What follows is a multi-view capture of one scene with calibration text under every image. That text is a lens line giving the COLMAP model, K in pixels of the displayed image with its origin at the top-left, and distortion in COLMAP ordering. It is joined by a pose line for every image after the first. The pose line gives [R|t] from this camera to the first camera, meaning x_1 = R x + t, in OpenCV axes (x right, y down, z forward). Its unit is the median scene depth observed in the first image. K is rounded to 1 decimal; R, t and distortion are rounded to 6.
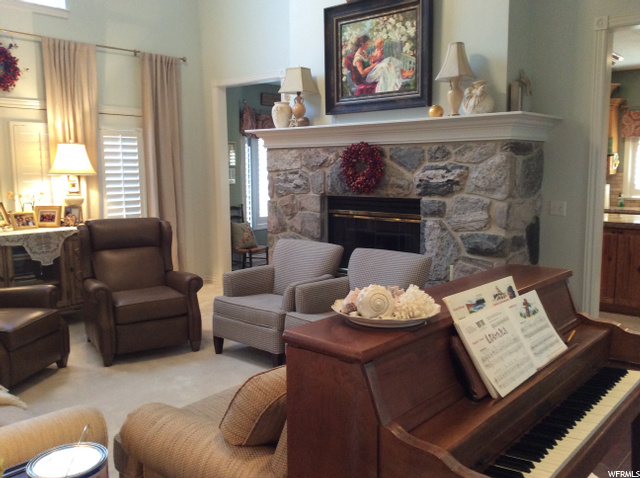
lens RADIAL K [[590.4, 0, 319.9], [0, 590.4, 236.7], [0, 0, 1]] dist [-0.064356, 0.000000]
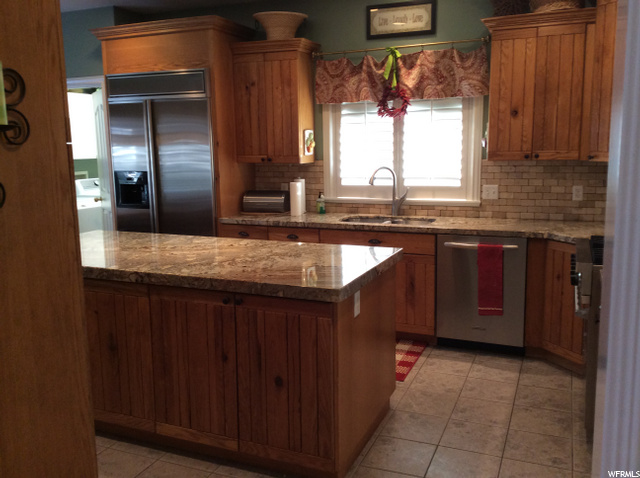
lens RADIAL K [[590.4, 0, 319.9], [0, 590.4, 239.9], [0, 0, 1]] dist [-0.064356, 0.000000]
pose [[0.940992, -0.054297, 0.334046, 0.299307], [0.043882, 0.998289, 0.038650, -0.048267], [-0.335573, -0.021711, 0.941764, 0.387308]]
